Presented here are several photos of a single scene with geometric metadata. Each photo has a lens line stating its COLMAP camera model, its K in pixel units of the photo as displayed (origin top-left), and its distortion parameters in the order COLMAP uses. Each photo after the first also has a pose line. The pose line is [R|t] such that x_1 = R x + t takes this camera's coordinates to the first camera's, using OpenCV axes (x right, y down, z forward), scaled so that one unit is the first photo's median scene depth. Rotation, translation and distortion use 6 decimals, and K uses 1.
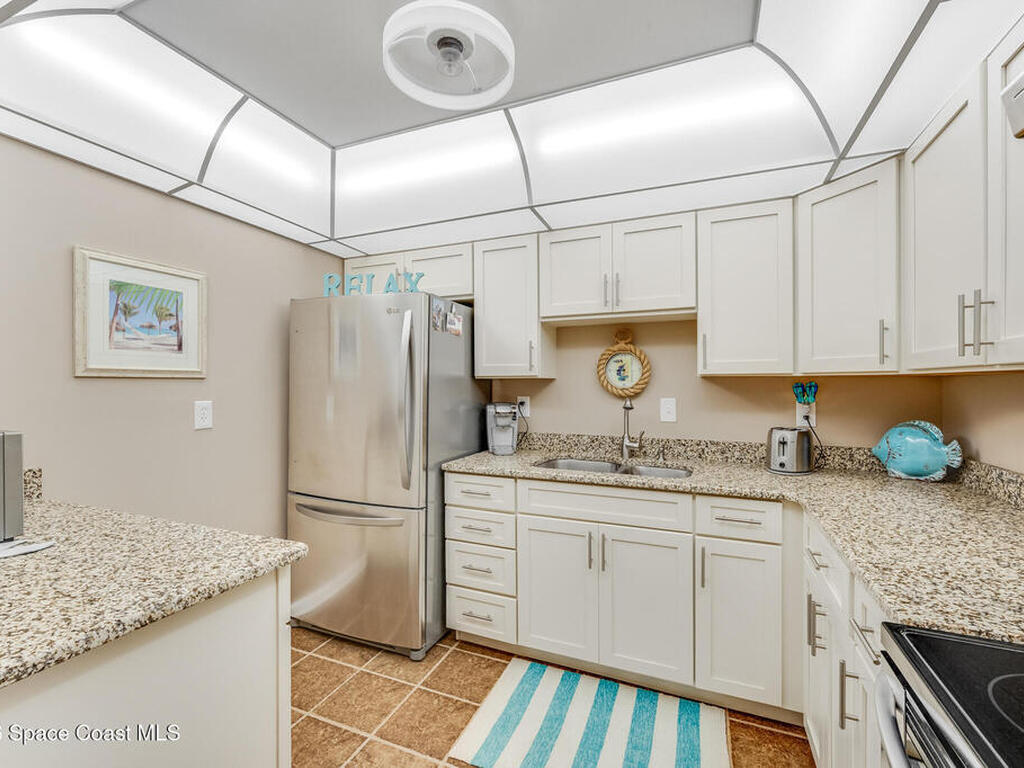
lens RADIAL K [[470.3, 0, 512.0], [0, 470.3, 386.5], [0, 0, 1]] dist [0.002106, 0.001013]
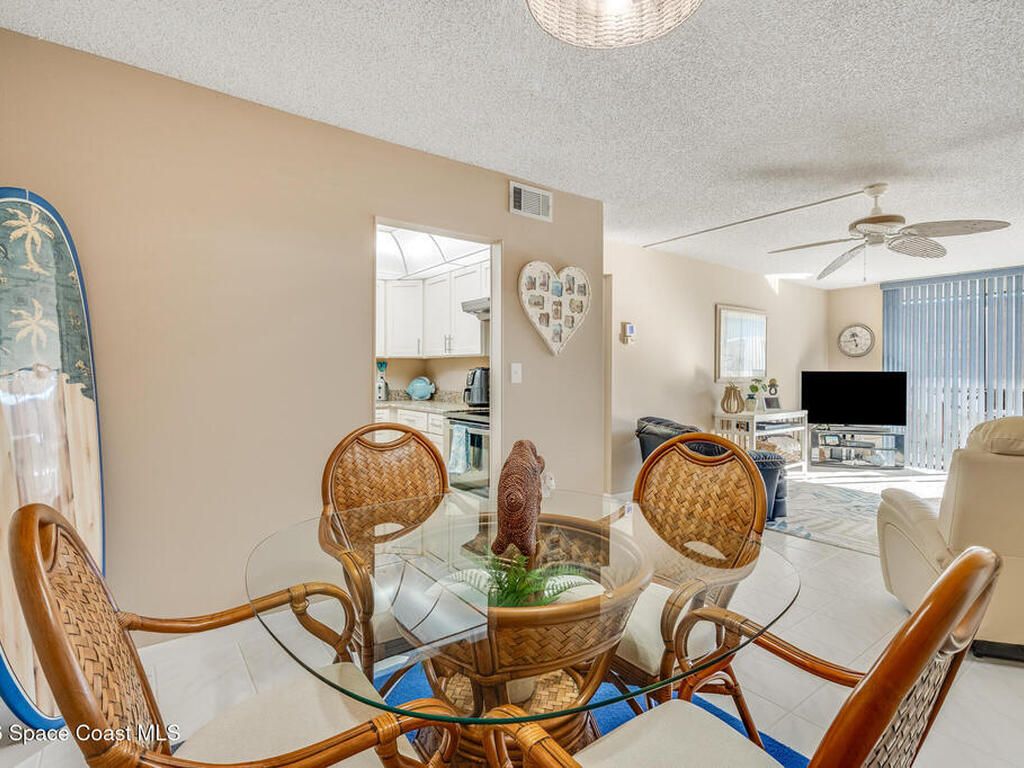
lens RADIAL K [[515.6, 0, 518.6], [0, 515.6, 370.9], [0, 0, 1]] dist [0.000022, 0.000856]
pose [[0.496791, 0.001451, 0.867869, -1.260731], [0.002455, 0.999992, -0.003077, 0.049473], [-0.867867, 0.003660, 0.496783, -0.818067]]
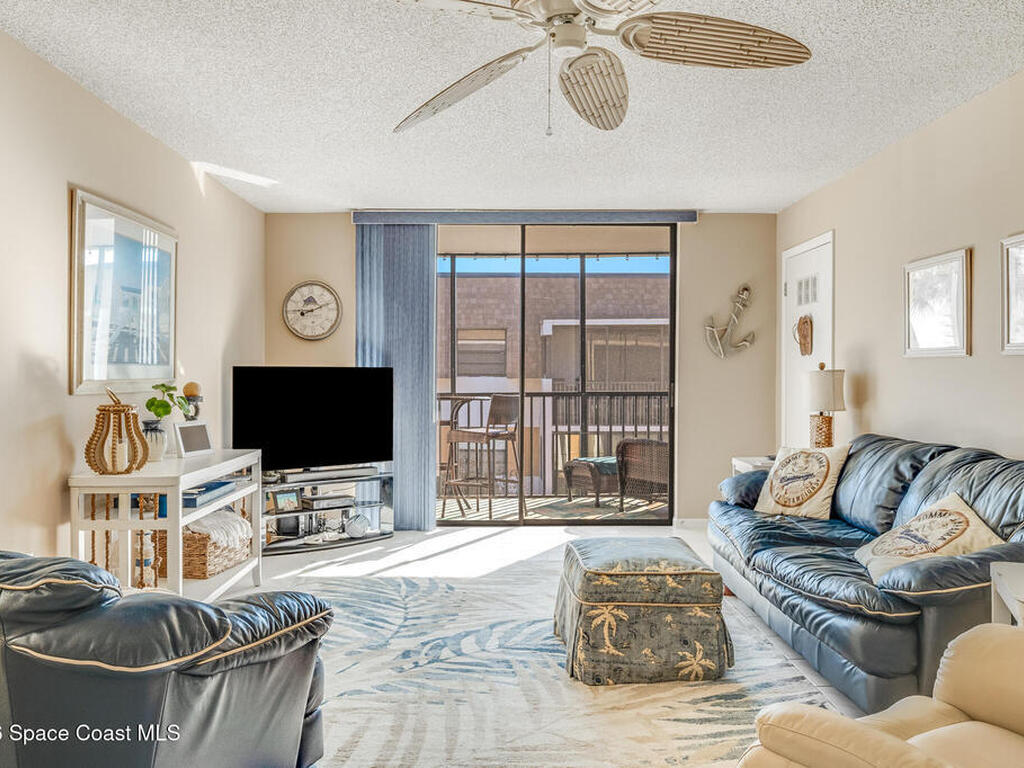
lens RADIAL K [[837.0, 0, 506.2], [0, 837.0, 367.2], [0, 0, 1]] dist [-0.008548, 0.008691]
pose [[-0.401887, 0.002344, 0.915686, -0.168883], [0.002759, 0.999995, -0.001349, 0.054912], [-0.915685, 0.001984, -0.401891, -0.468669]]
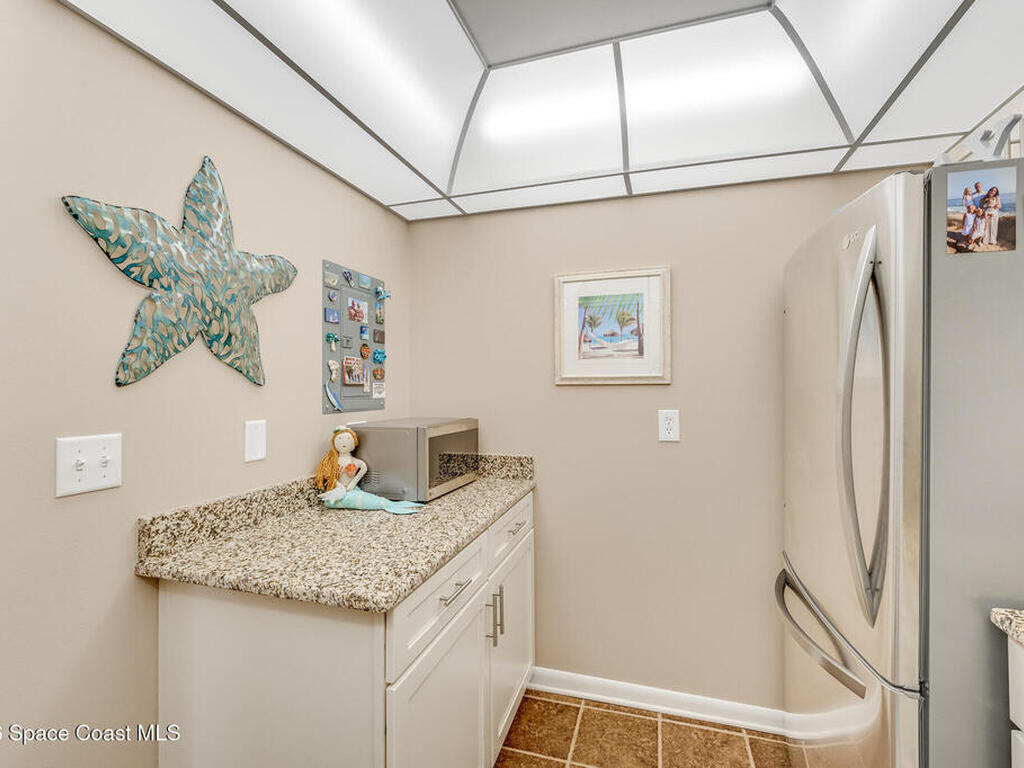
lens RADIAL K [[470.3, 0, 501.7], [0, 470.3, 388.3], [0, 0, 1]] dist [0.002106, 0.001013]
pose [[0.082674, -0.001529, -0.996575, 0.222847], [0.002634, 0.999996, -0.001316, -0.009984], [0.996573, -0.002517, 0.082678, 0.679972]]
